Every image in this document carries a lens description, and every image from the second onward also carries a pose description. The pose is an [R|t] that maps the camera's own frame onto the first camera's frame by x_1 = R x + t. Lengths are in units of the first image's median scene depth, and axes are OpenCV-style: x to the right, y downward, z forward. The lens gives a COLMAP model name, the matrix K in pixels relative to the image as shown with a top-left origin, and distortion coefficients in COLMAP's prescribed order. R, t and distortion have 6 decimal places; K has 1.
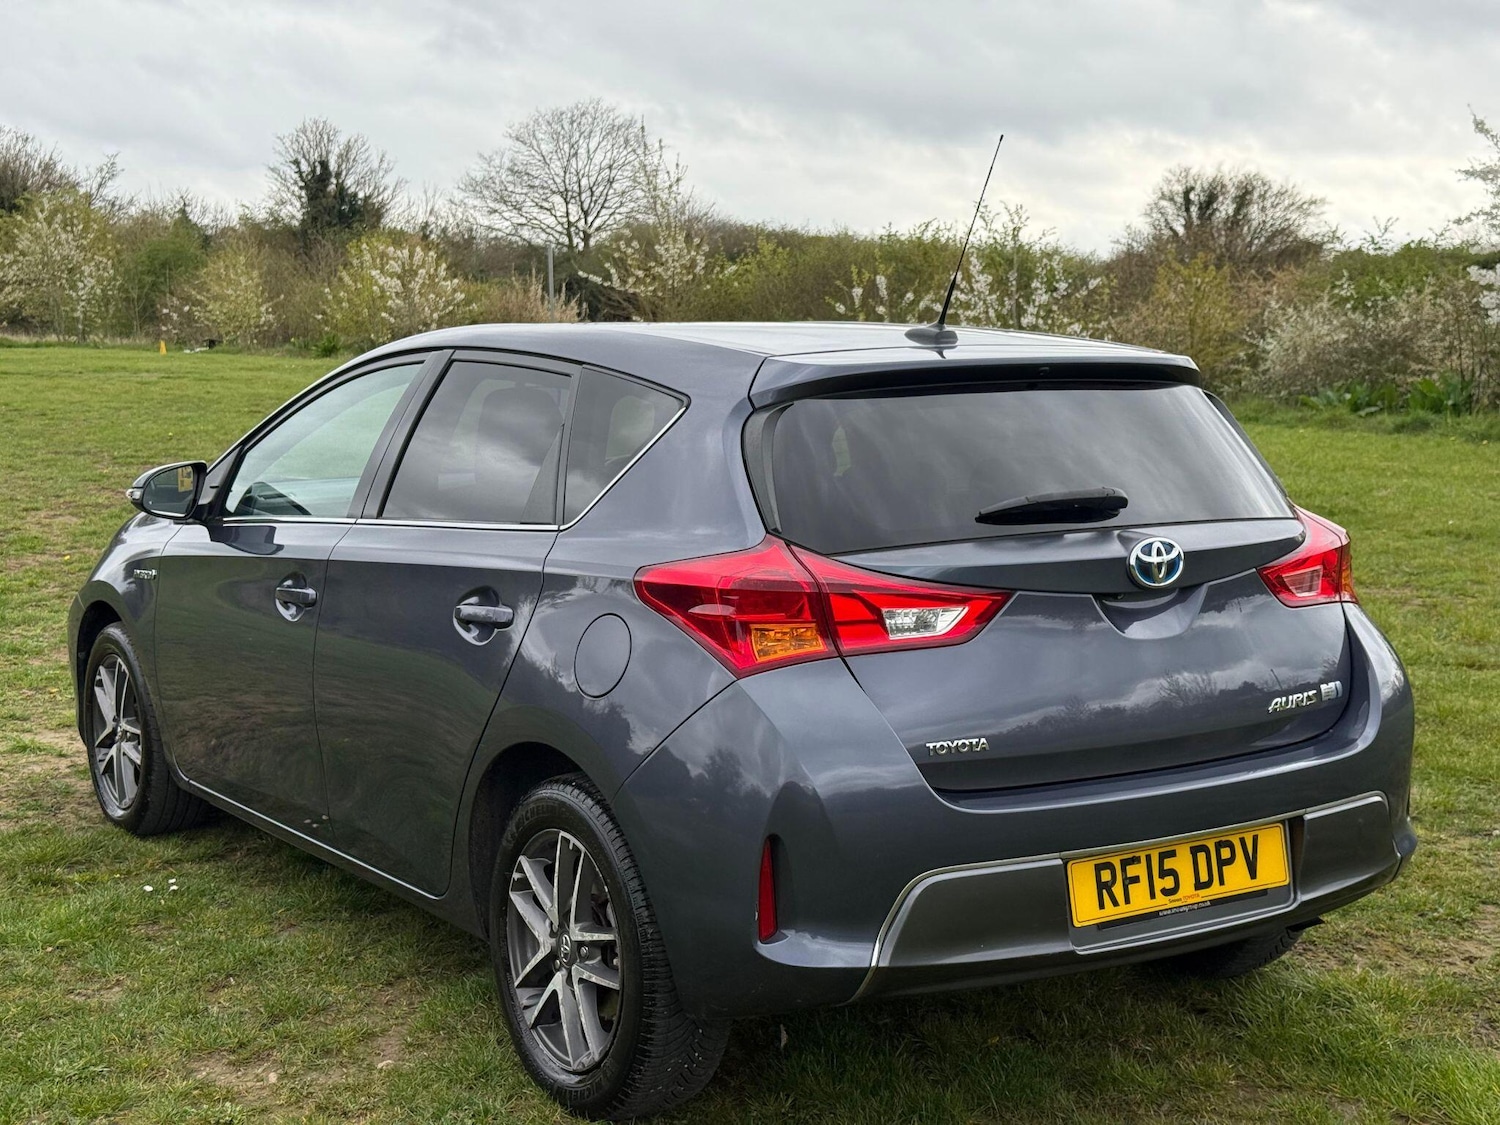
lens RADIAL K [[2106.0, 0, 742.6], [0, 2106.0, 557.7], [0, 0, 1]] dist [0.173958, -0.223725]
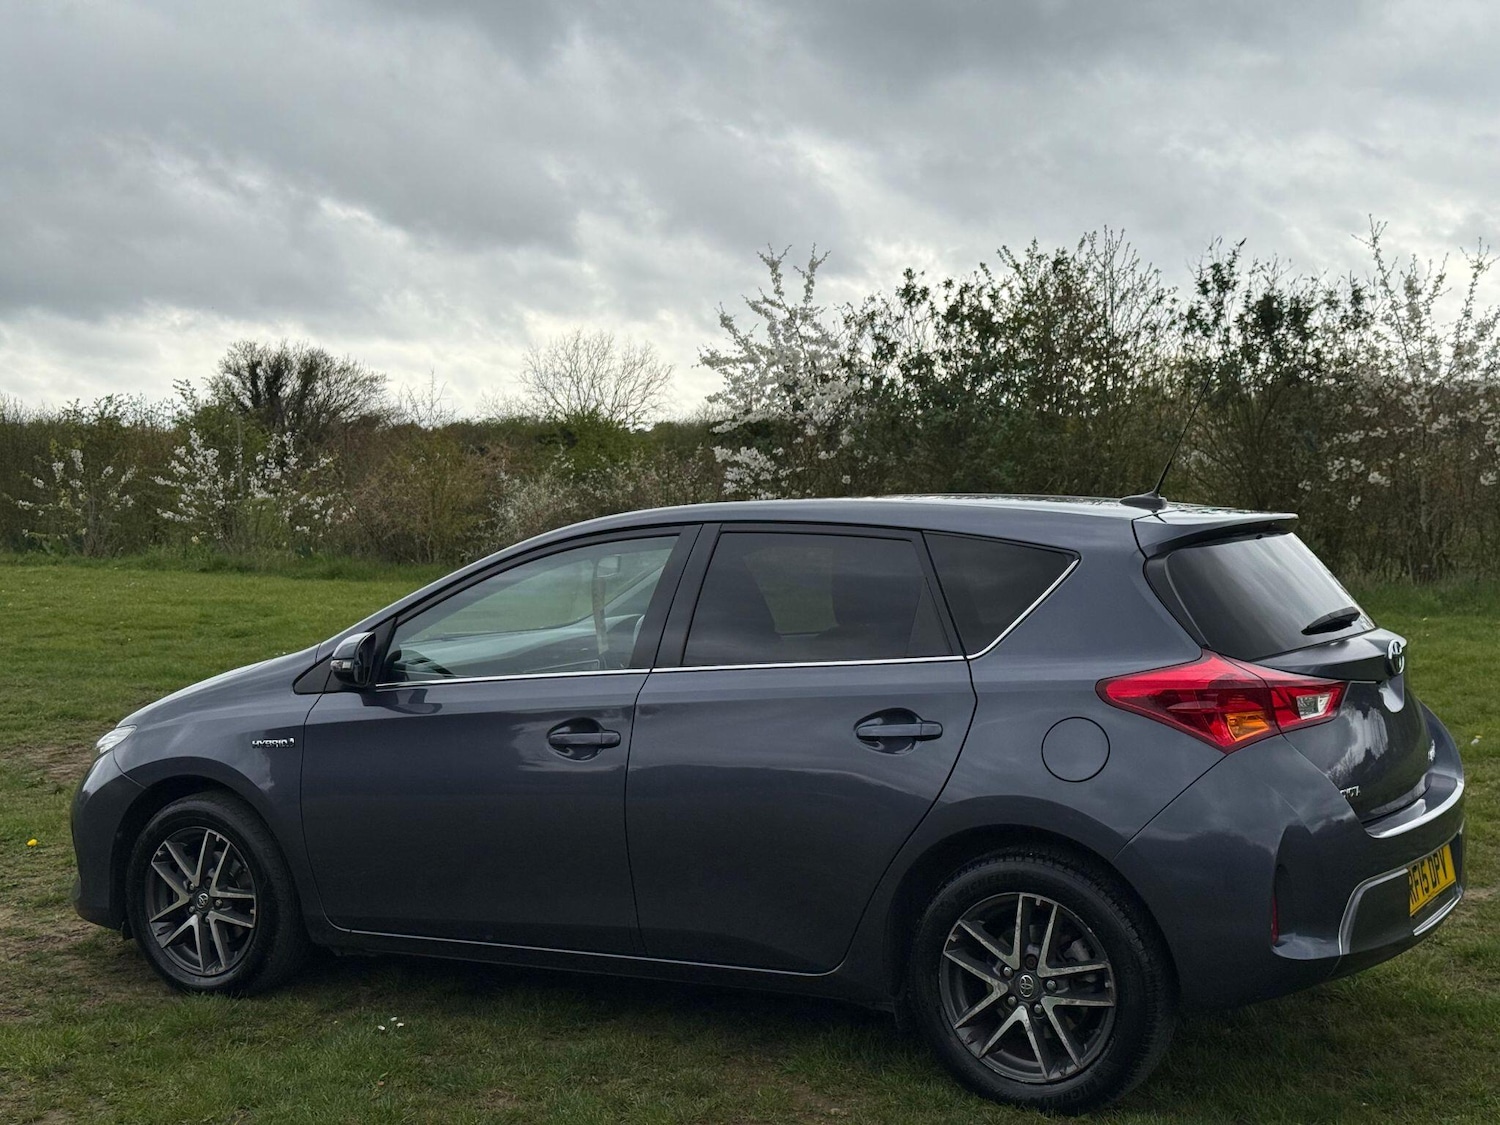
lens RADIAL K [[2106.0, 0, 742.6], [0, 2106.0, 557.7], [0, 0, 1]] dist [0.173958, -0.223725]
pose [[0.896319, -0.031520, 0.442289, -0.553846], [0.066613, 0.995722, -0.064034, -0.001069], [-0.438378, 0.086857, 0.894584, -0.062841]]
